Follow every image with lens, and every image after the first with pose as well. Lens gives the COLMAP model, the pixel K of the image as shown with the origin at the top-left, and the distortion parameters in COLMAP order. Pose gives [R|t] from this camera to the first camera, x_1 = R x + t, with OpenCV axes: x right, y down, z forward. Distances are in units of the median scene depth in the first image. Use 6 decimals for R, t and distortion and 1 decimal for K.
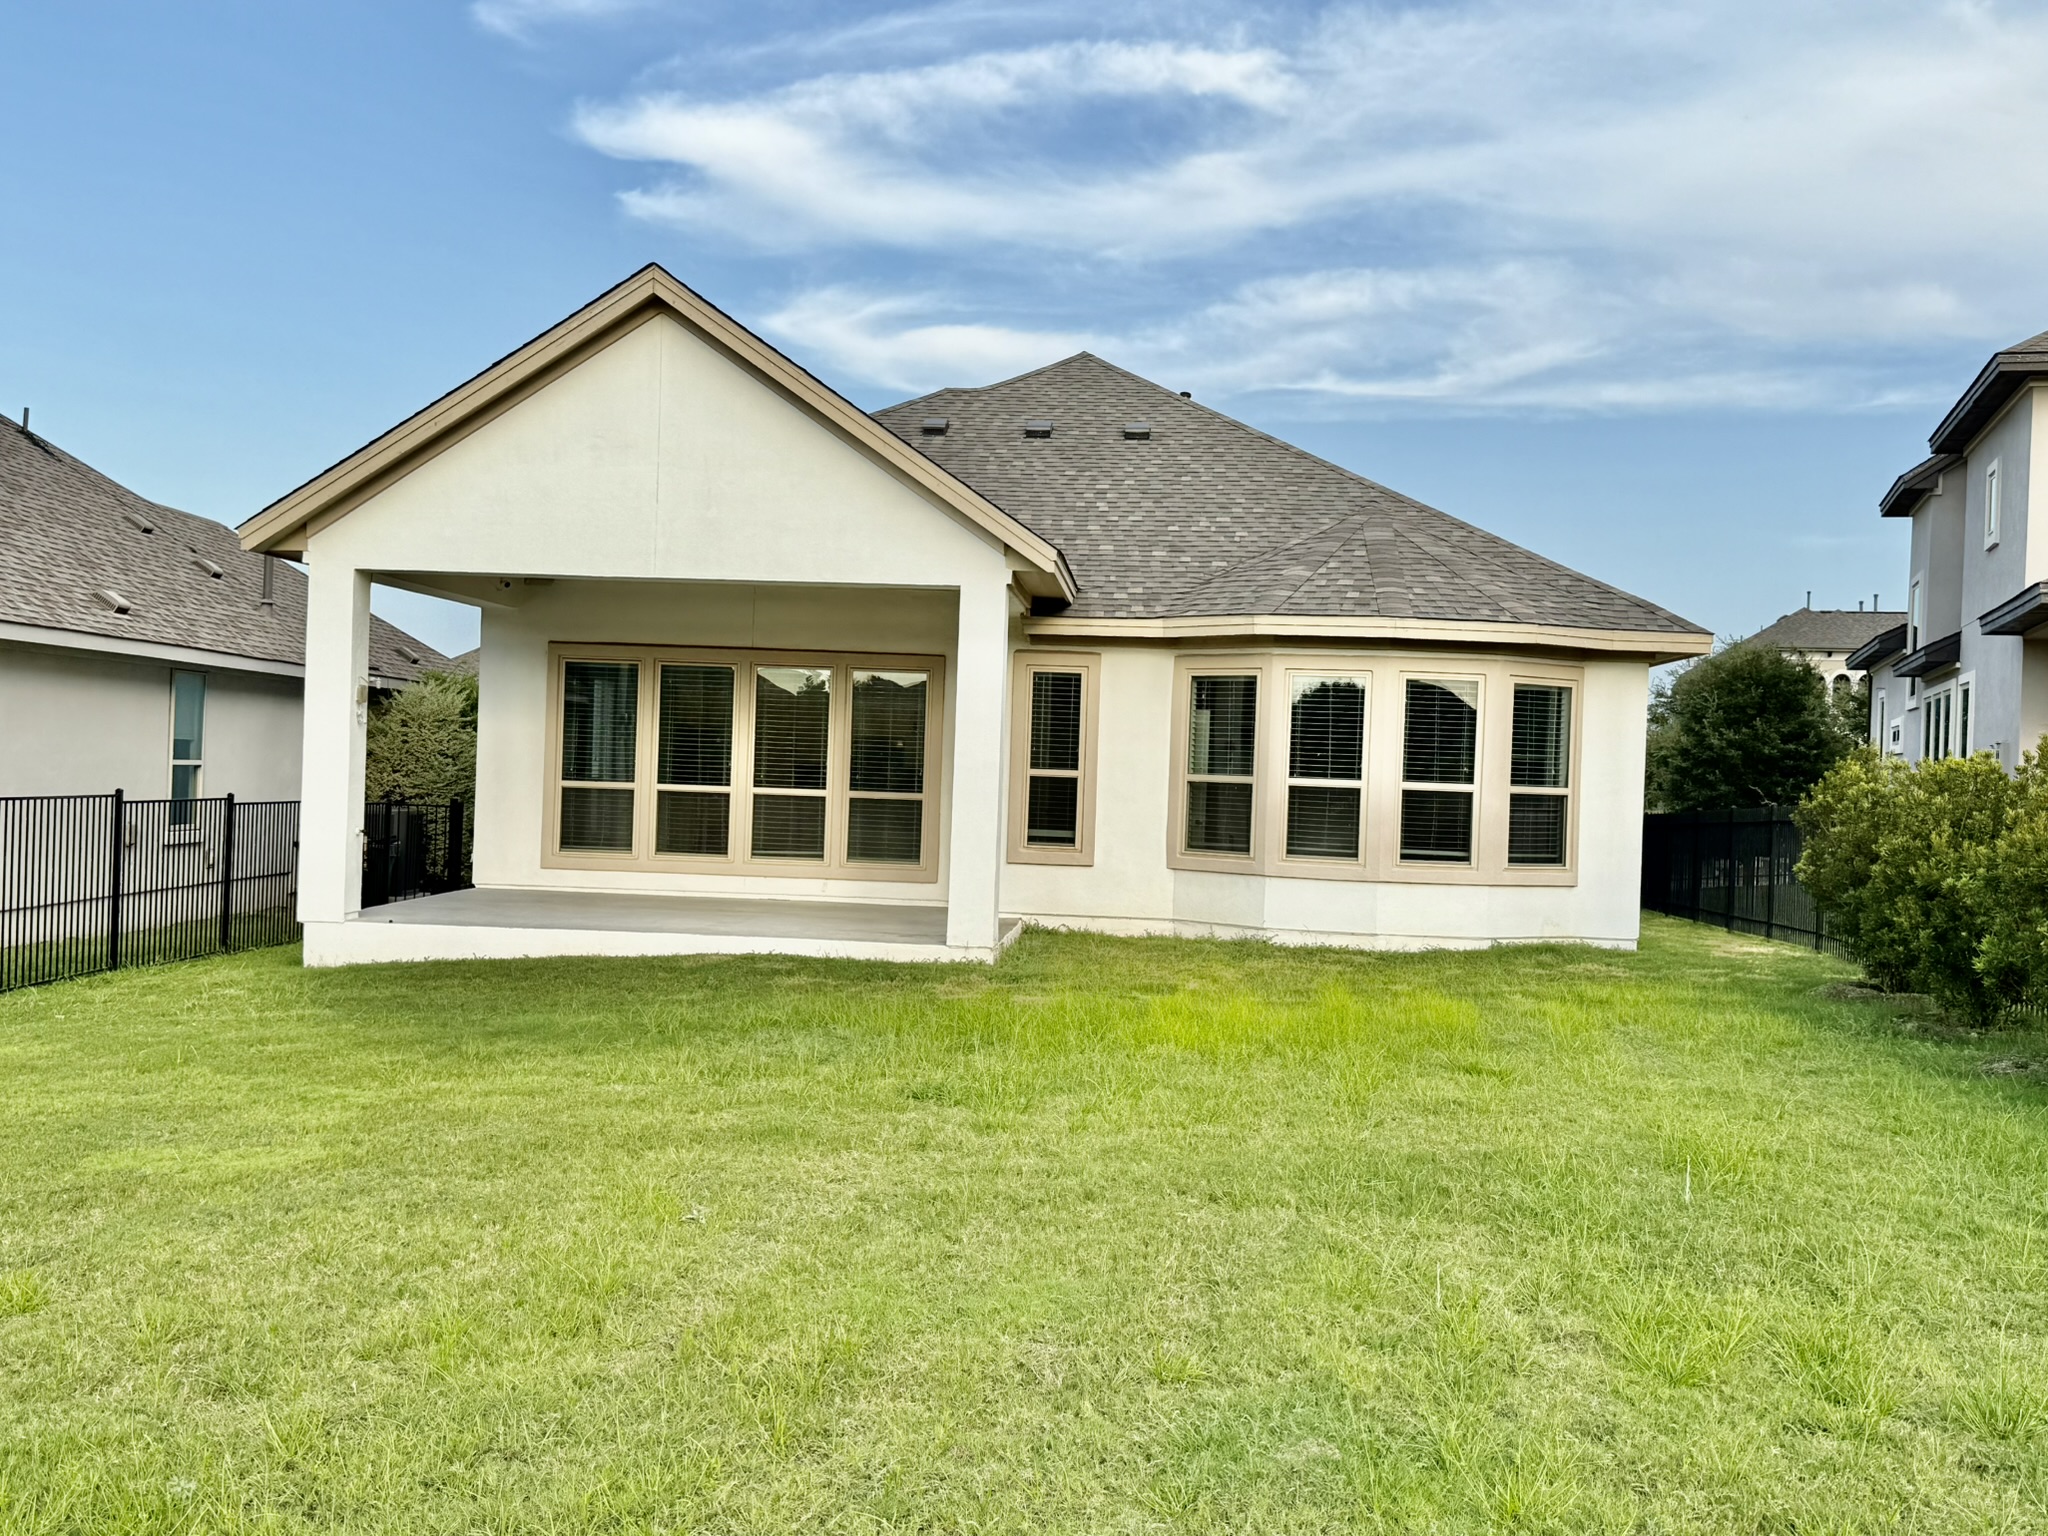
lens RADIAL K [[2102.1, 0, 1024.0], [0, 2102.1, 768.0], [0, 0, 1]] dist [0.200551, -0.549881]
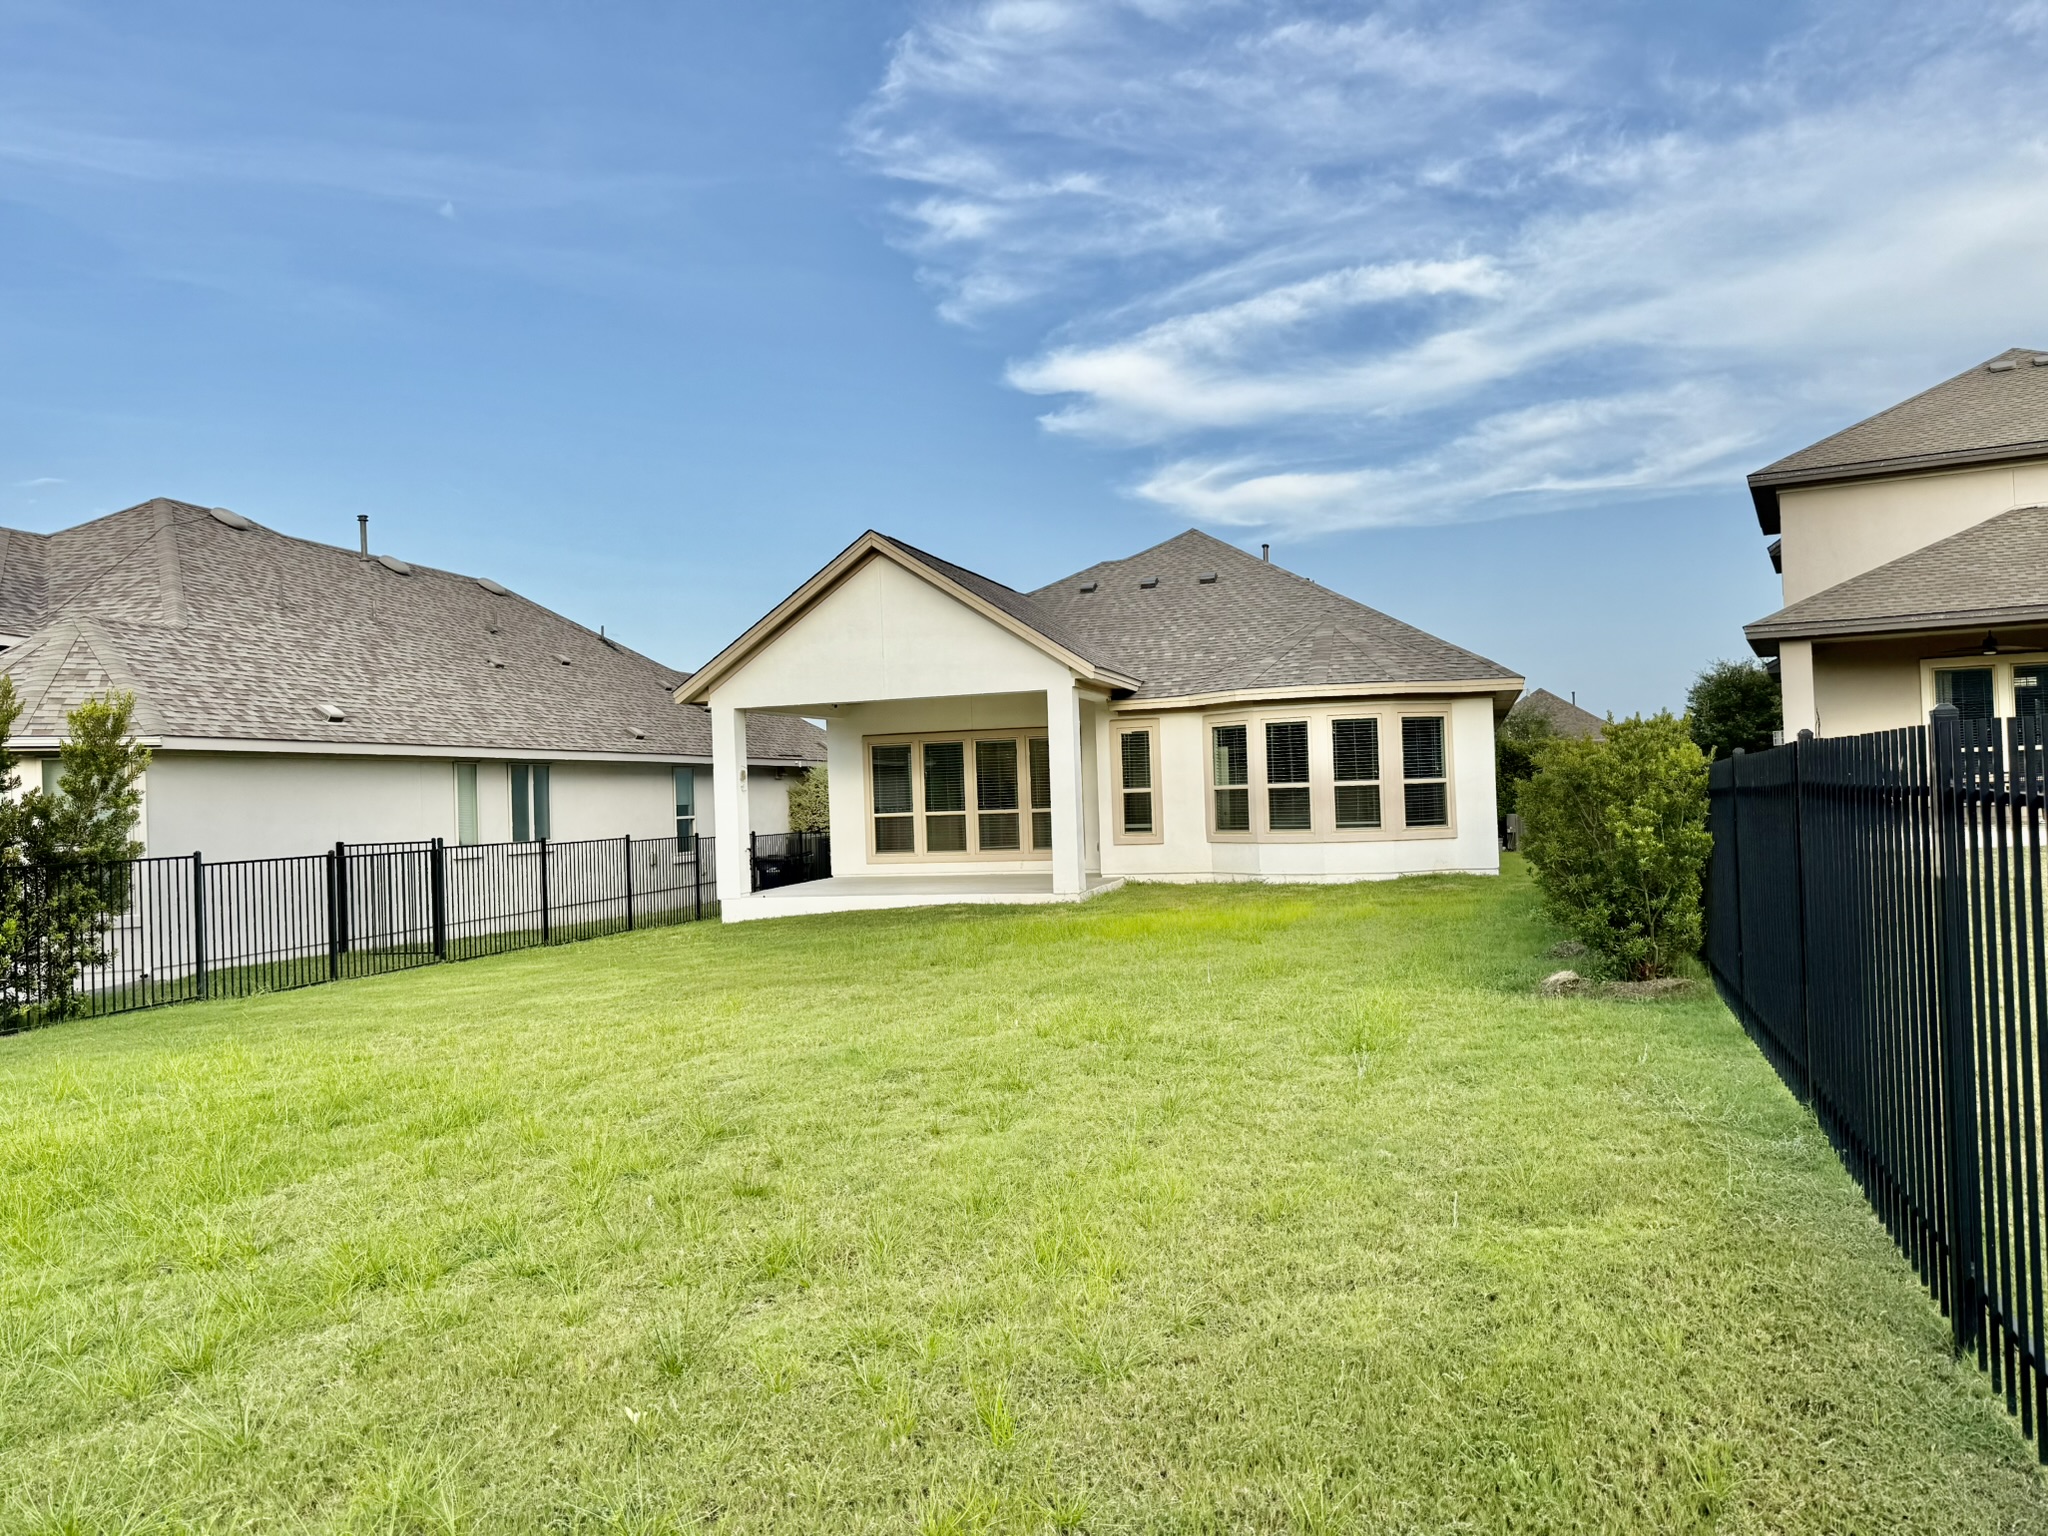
lens RADIAL K [[1443.9, 0, 1024.0], [0, 1443.9, 768.0], [0, 0, 1]] dist [0.096102, -0.147833]
pose [[0.974717, -0.073372, -0.211053, 0.174473], [0.070036, 0.997274, -0.023246, 0.005172], [0.212184, 0.007876, 0.977198, -0.161885]]
